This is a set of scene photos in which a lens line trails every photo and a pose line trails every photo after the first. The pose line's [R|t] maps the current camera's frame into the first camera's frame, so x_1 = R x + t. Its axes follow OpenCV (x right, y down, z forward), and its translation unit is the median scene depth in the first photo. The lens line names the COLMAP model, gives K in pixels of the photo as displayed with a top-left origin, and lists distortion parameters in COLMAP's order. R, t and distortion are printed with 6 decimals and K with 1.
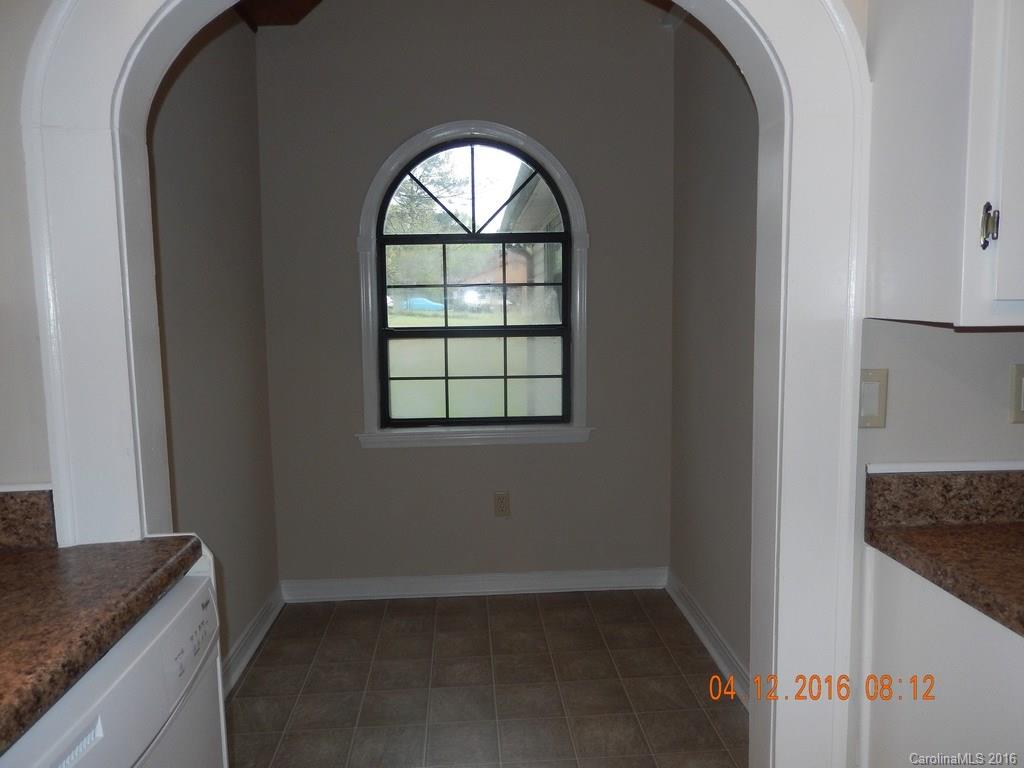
lens RADIAL K [[769.3, 0, 512.6], [0, 769.3, 383.2], [0, 0, 1]] dist [-0.007224, -0.007053]
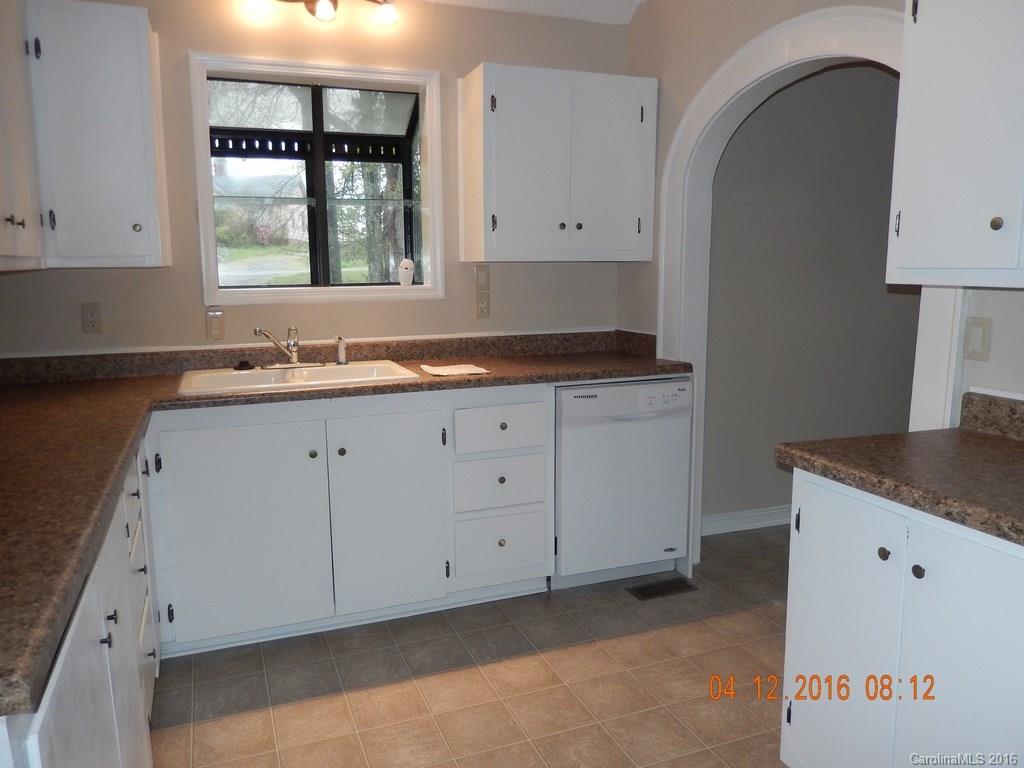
lens RADIAL K [[769.3, 0, 511.8], [0, 769.3, 384.9], [0, 0, 1]] dist [-0.007224, -0.007053]
pose [[0.307663, 0.164152, -0.937229, 1.537394], [-0.104462, 0.984879, 0.138206, -0.001281], [0.945744, 0.055383, 0.320158, -0.251377]]
